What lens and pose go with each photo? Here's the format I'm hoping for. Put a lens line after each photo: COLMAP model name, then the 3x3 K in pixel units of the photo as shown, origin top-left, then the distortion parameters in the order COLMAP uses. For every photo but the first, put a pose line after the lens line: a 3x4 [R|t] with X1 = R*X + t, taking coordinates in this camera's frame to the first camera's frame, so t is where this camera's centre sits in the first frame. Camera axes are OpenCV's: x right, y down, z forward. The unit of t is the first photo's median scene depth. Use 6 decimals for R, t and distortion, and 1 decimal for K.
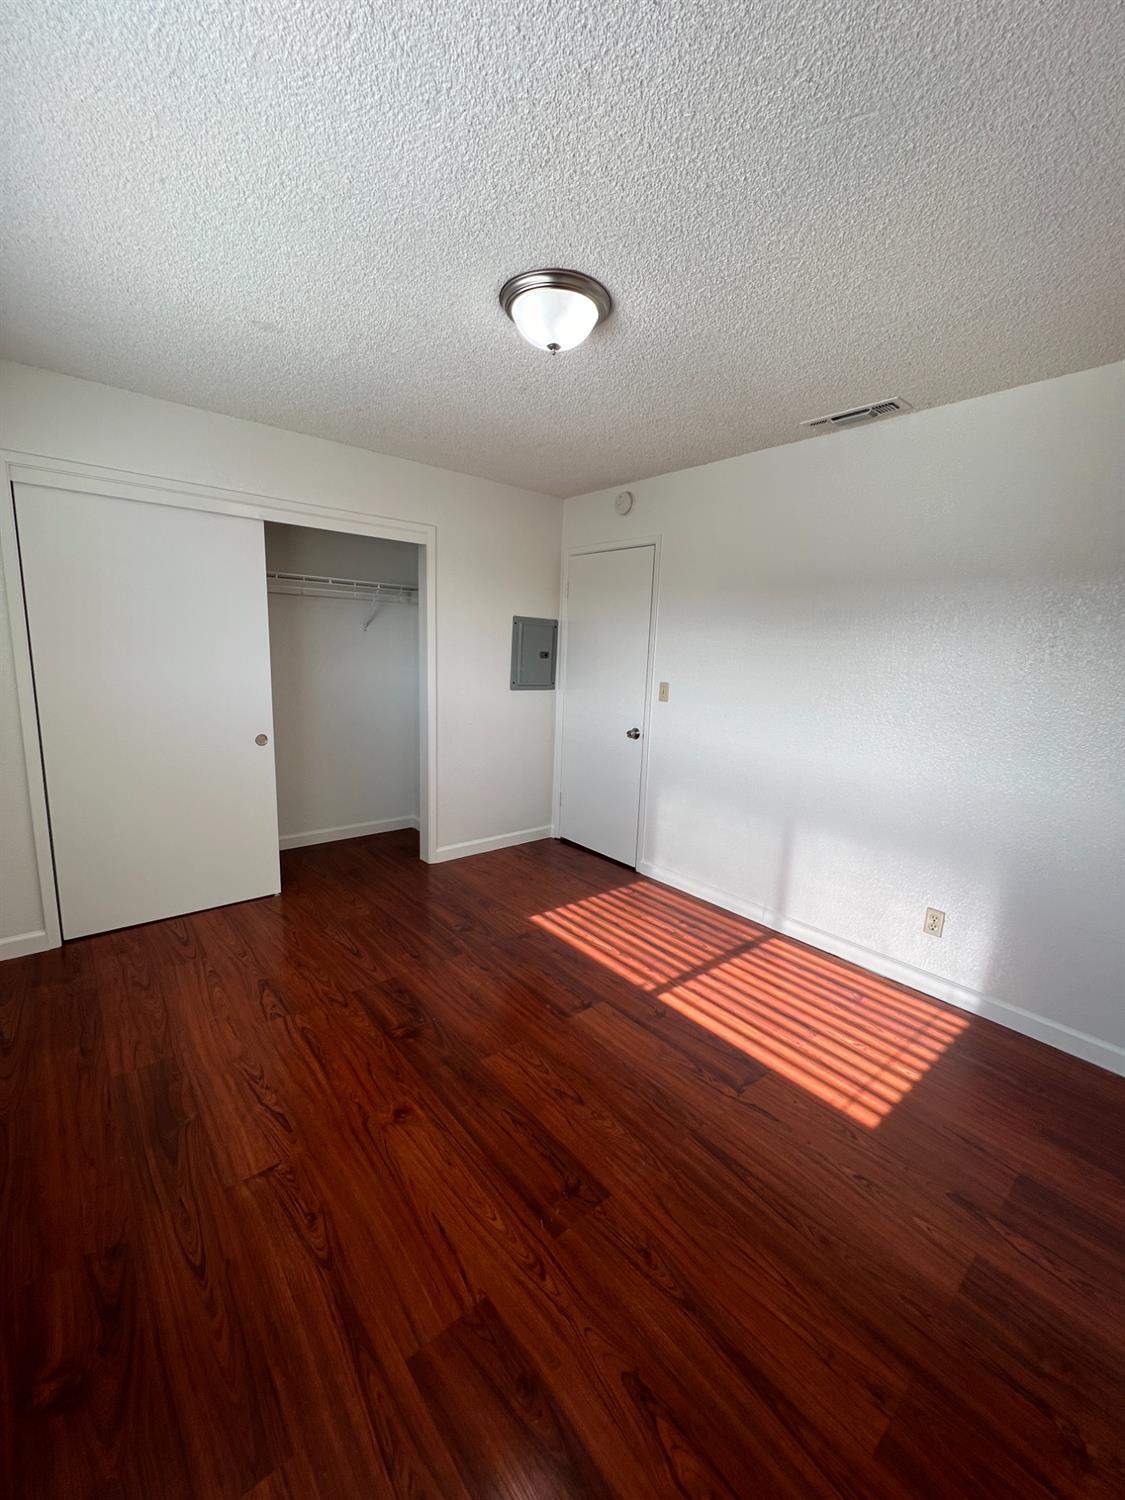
lens RADIAL K [[600.1, 0, 563.7], [0, 600.1, 750.5], [0, 0, 1]] dist [0.000553, 0.000122]
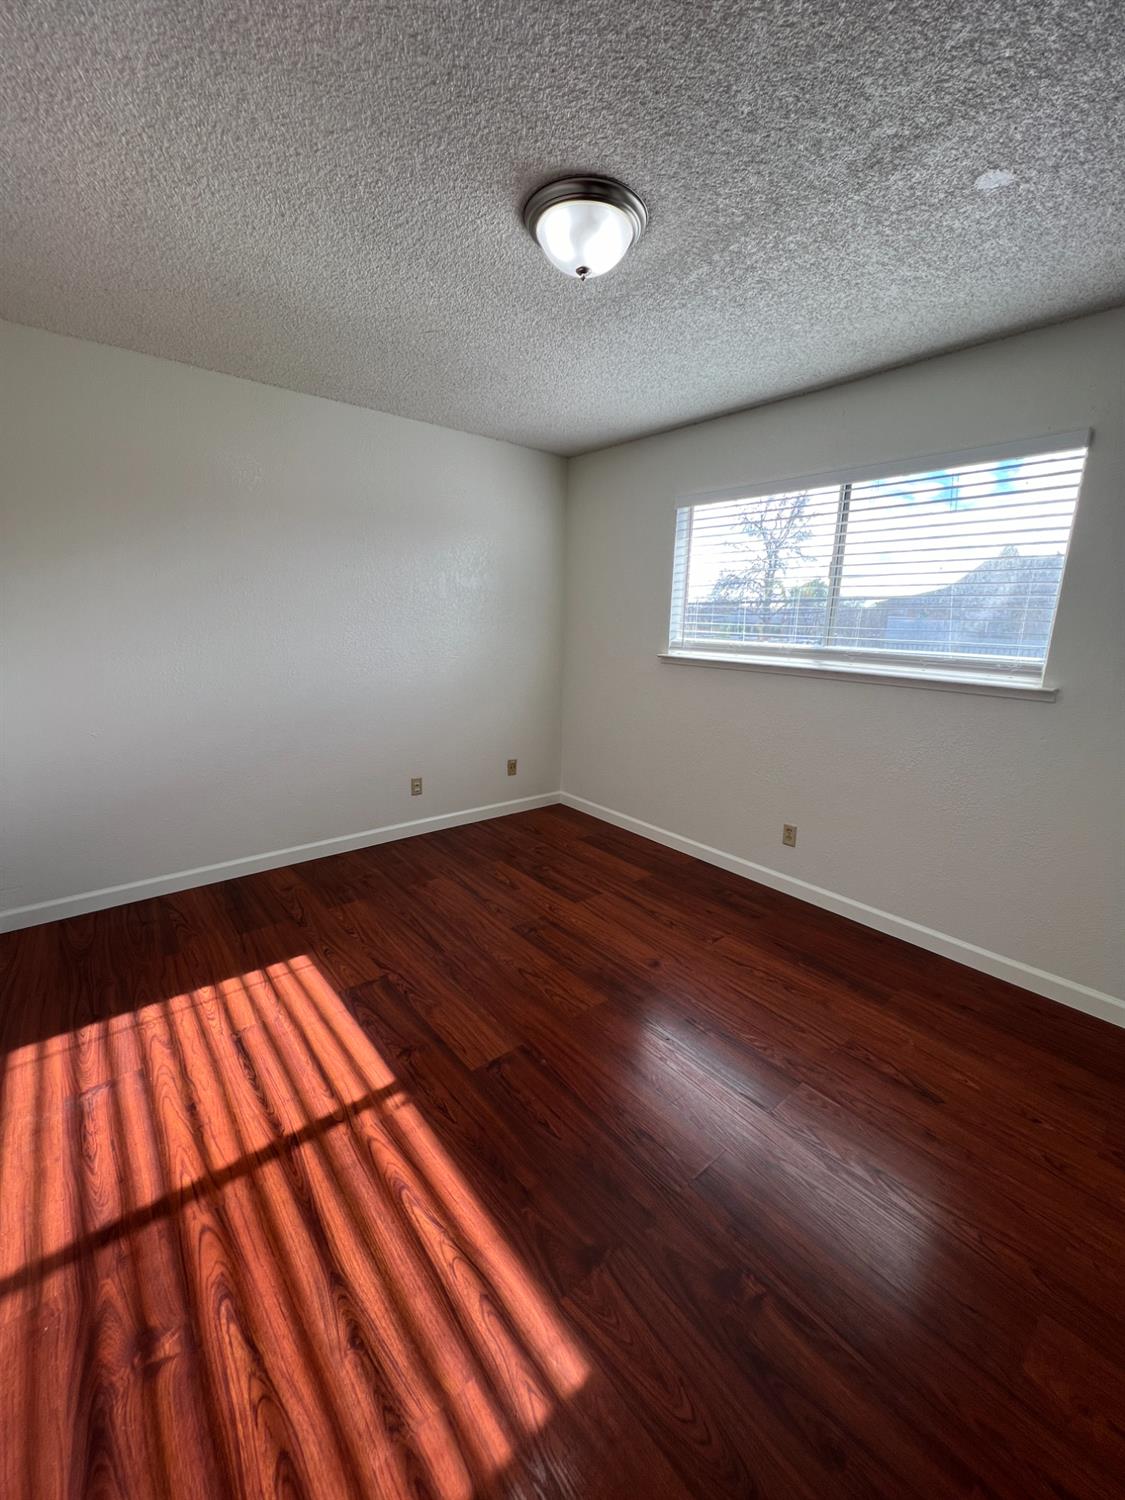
lens RADIAL K [[600.1, 0, 565.7], [0, 600.1, 753.1], [0, 0, 1]] dist [0.000553, 0.000122]
pose [[-0.997953, -0.063439, -0.008074, -0.020426], [-0.061577, 0.919134, 0.389102, -0.245285], [-0.017263, 0.388803, -0.921159, 1.461596]]
